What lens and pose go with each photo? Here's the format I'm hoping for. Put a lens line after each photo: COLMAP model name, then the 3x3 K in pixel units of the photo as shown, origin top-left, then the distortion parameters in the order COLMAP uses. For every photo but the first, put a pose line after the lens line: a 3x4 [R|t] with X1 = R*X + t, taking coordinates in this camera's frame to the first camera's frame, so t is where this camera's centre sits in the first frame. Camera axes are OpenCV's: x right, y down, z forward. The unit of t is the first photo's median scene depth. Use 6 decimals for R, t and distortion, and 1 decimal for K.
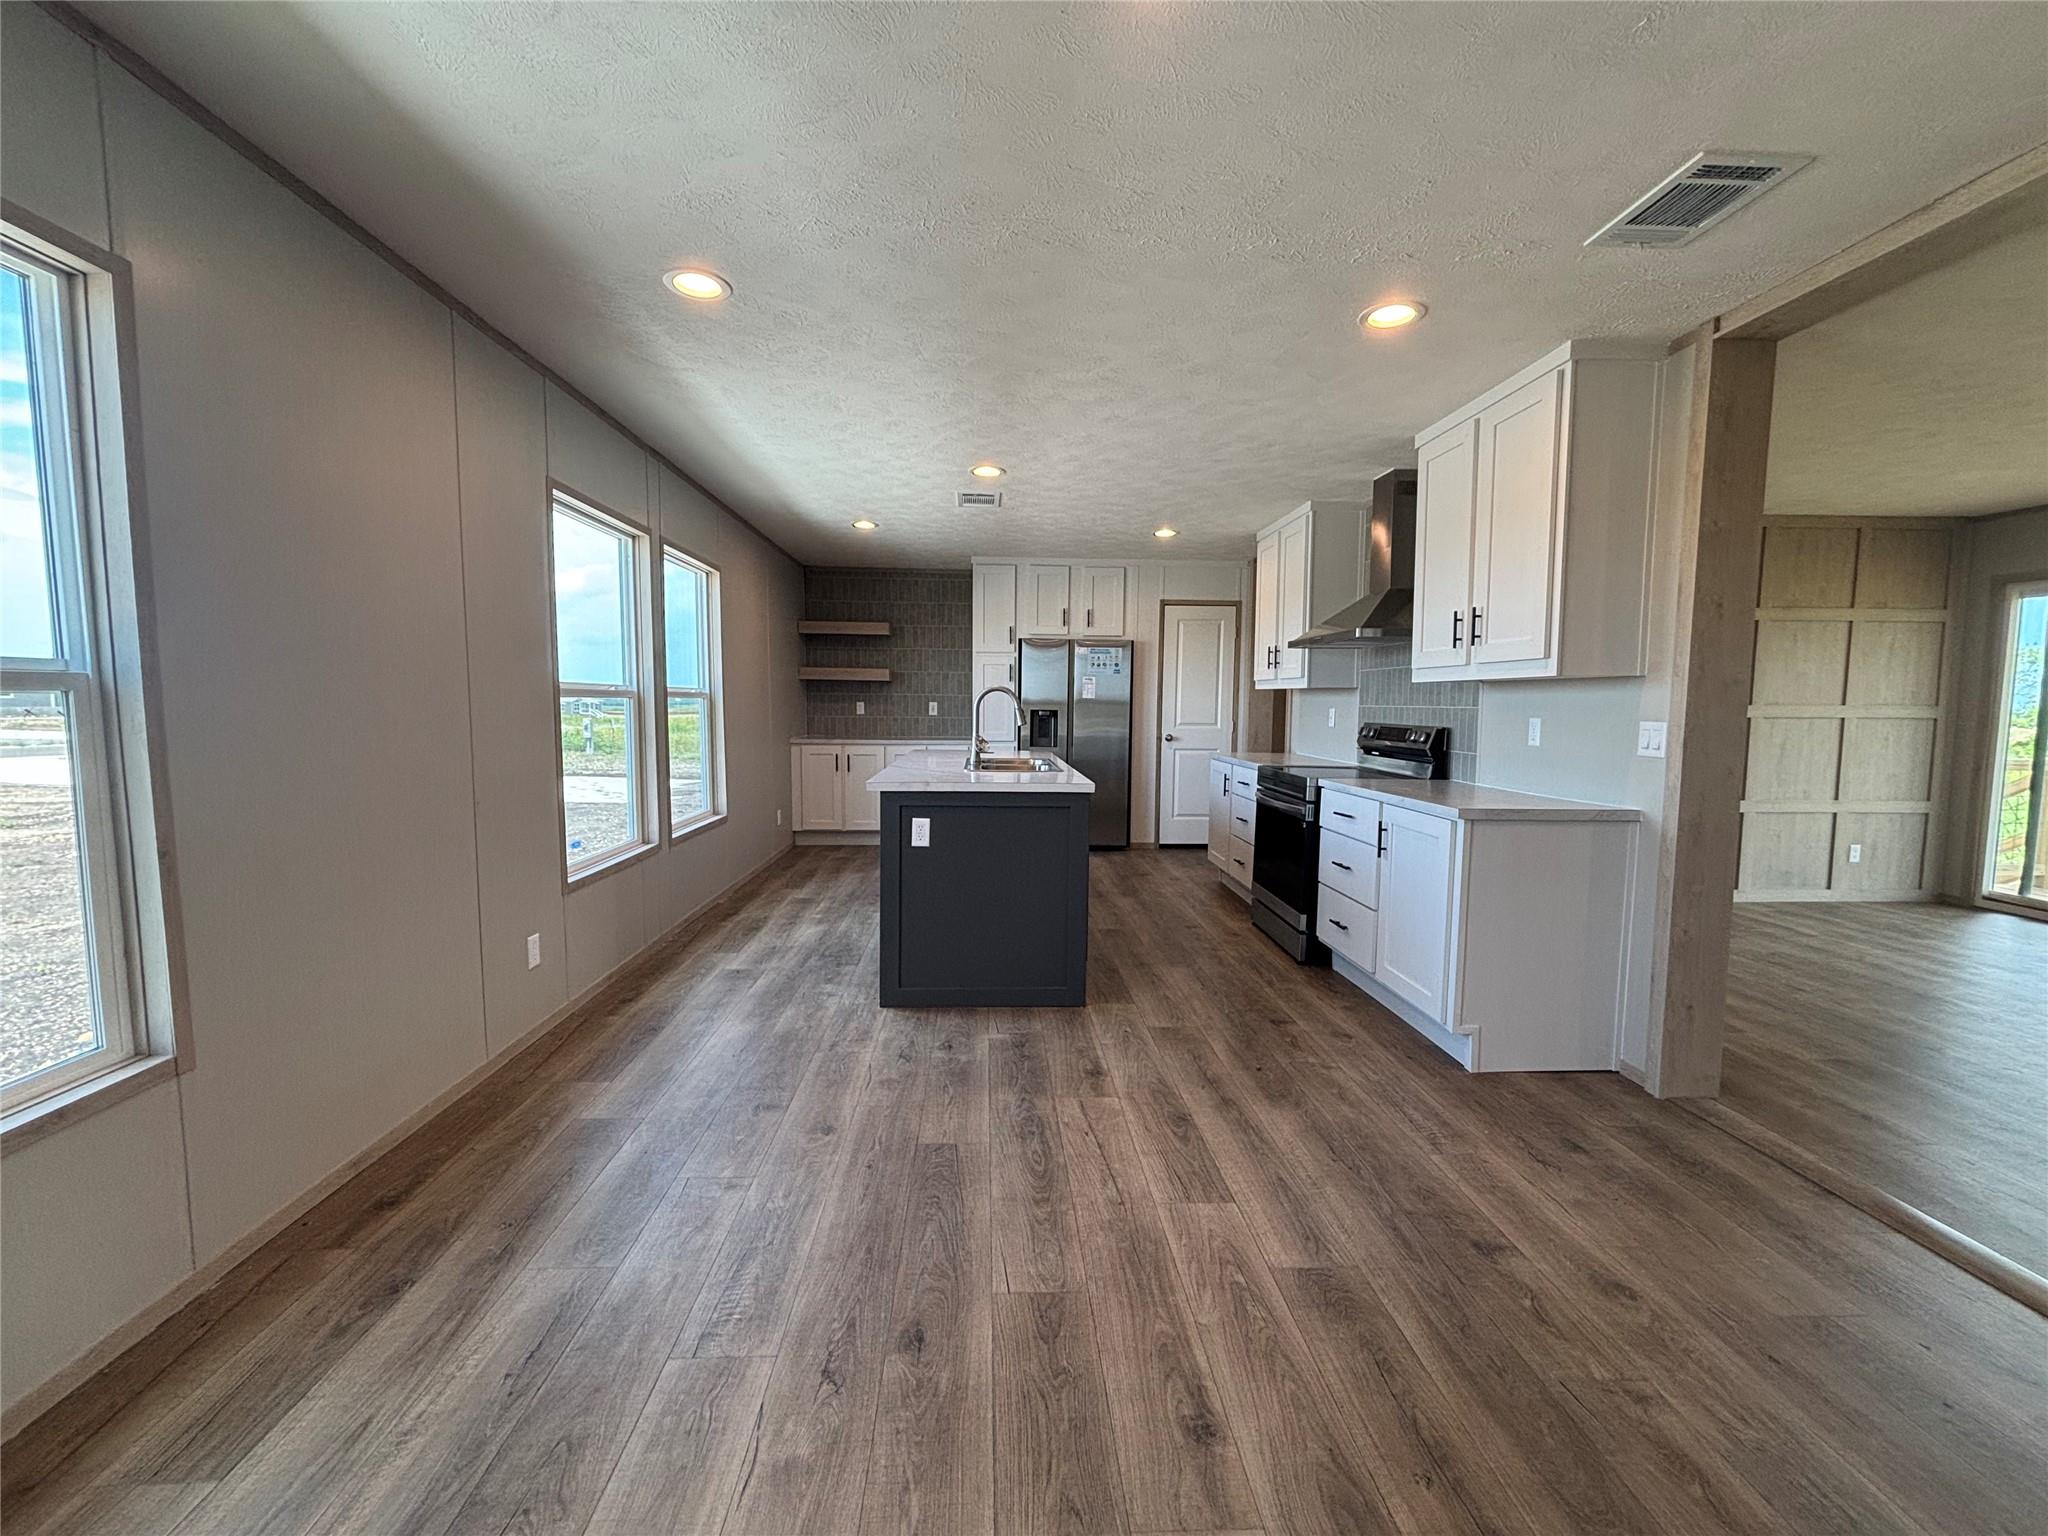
lens RADIAL K [[825.7, 0, 1019.8], [0, 825.7, 770.4], [0, 0, 1]] dist [0.003480, -0.000223]
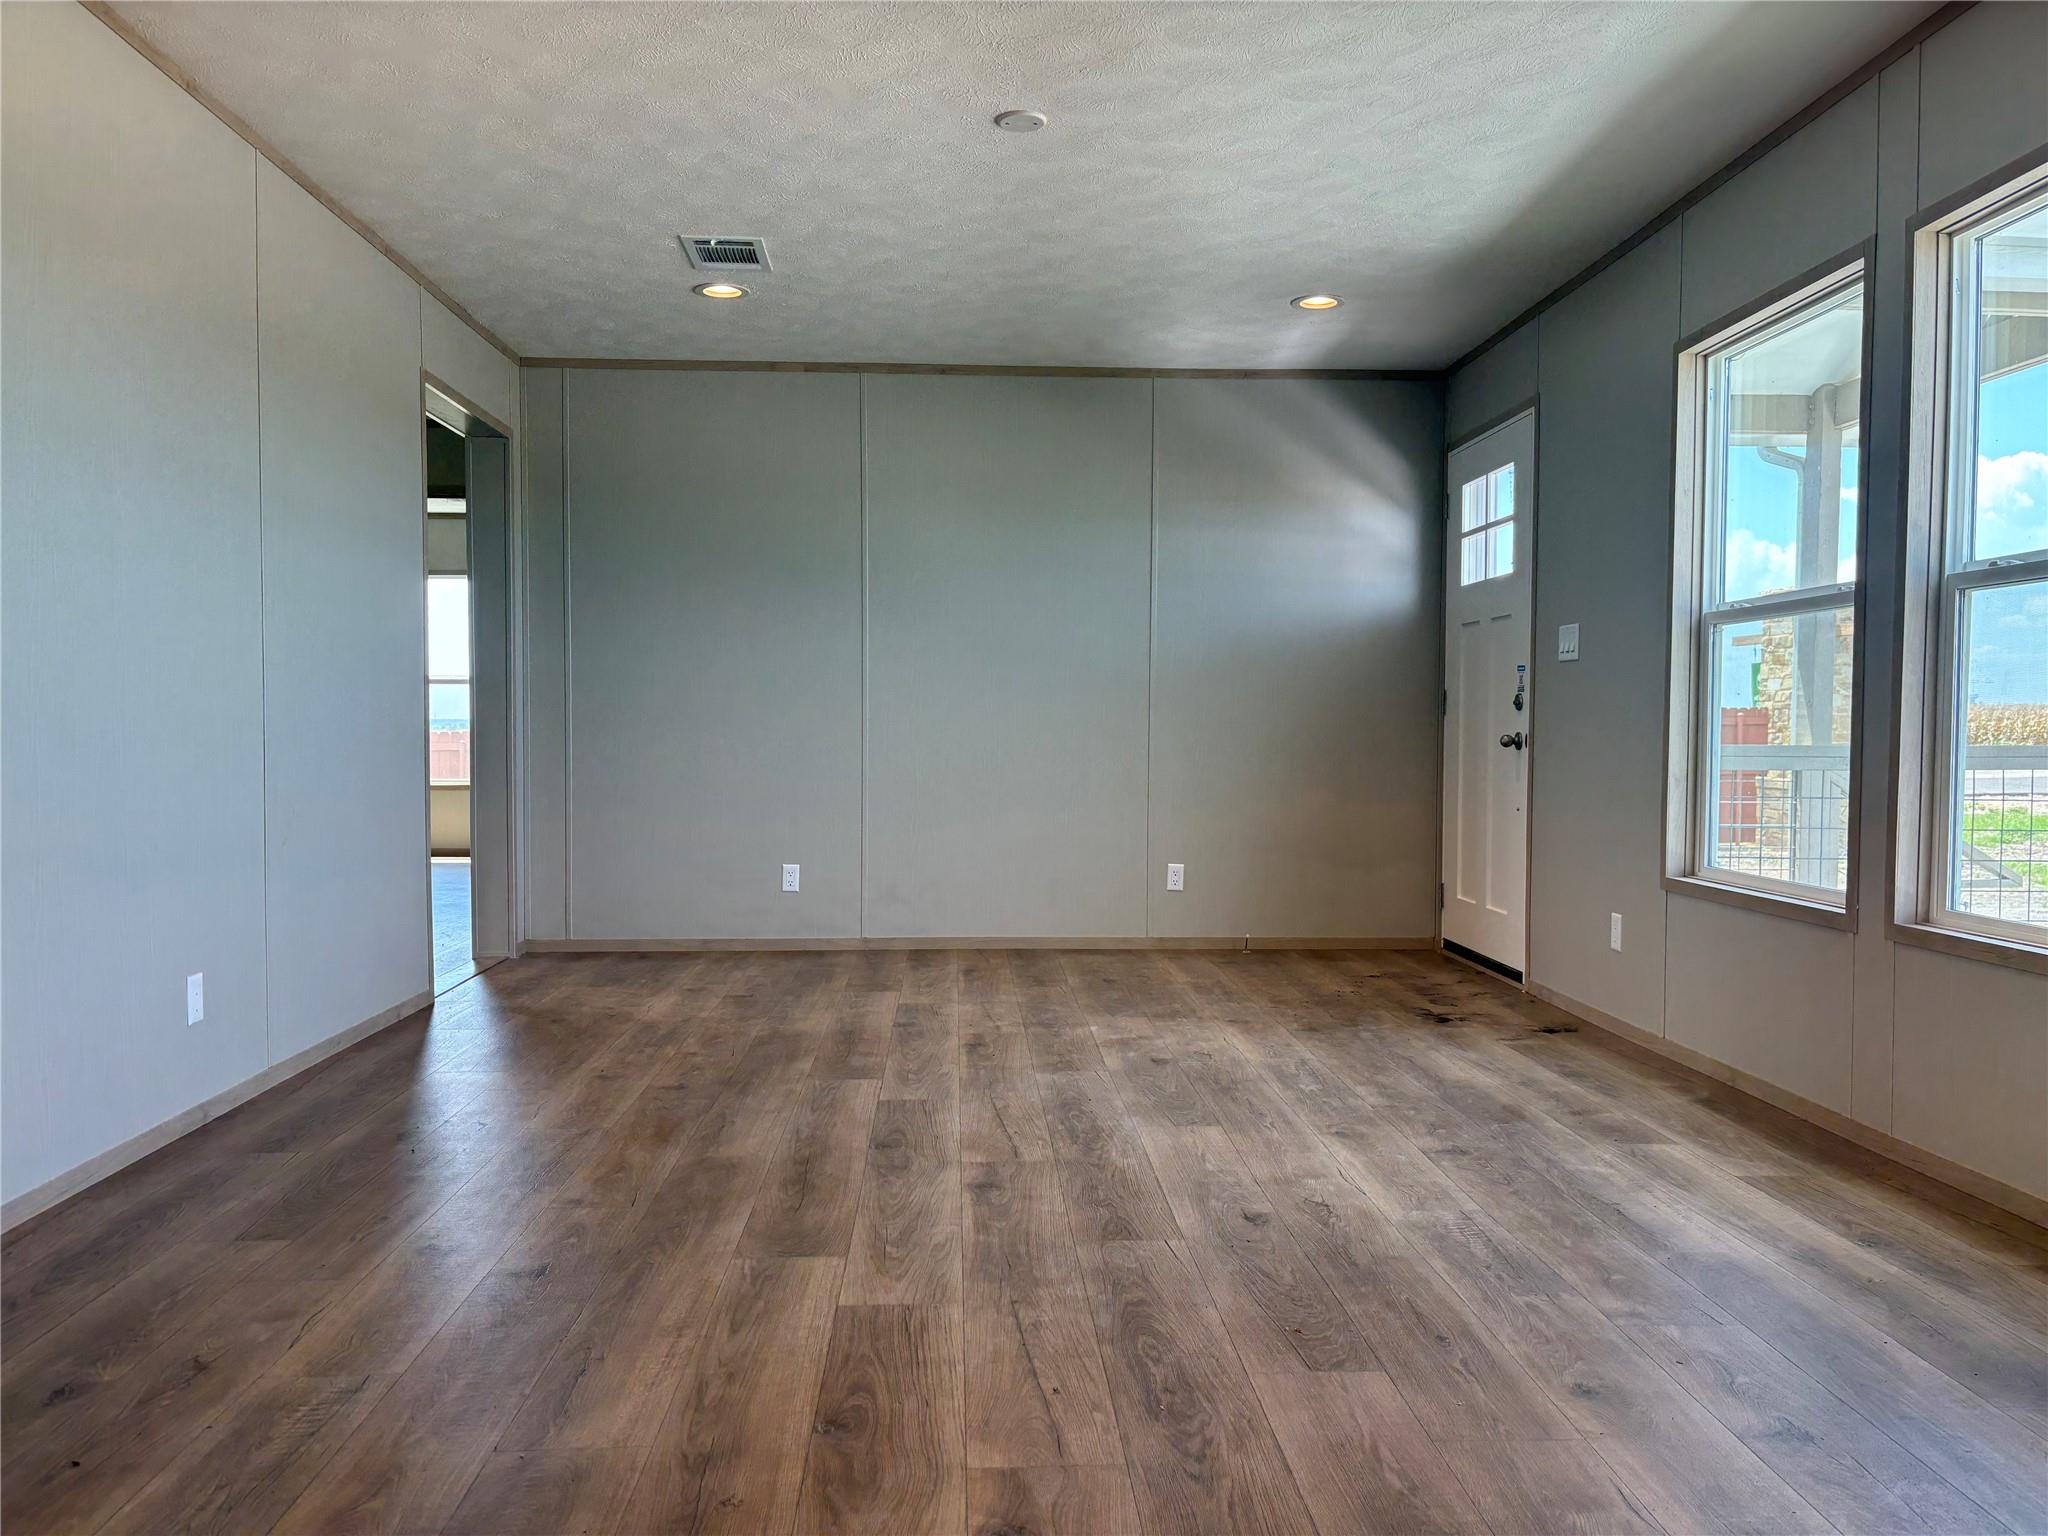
lens RADIAL K [[1563.2, 0, 1025.1], [0, 1563.2, 775.9], [0, 0, 1]] dist [0.023507, -0.004518]
pose [[-0.999853, -0.016494, -0.004765, 0.098567], [-0.016914, 0.993938, 0.108629, -0.019464], [0.002945, 0.108693, -0.994071, 1.692050]]
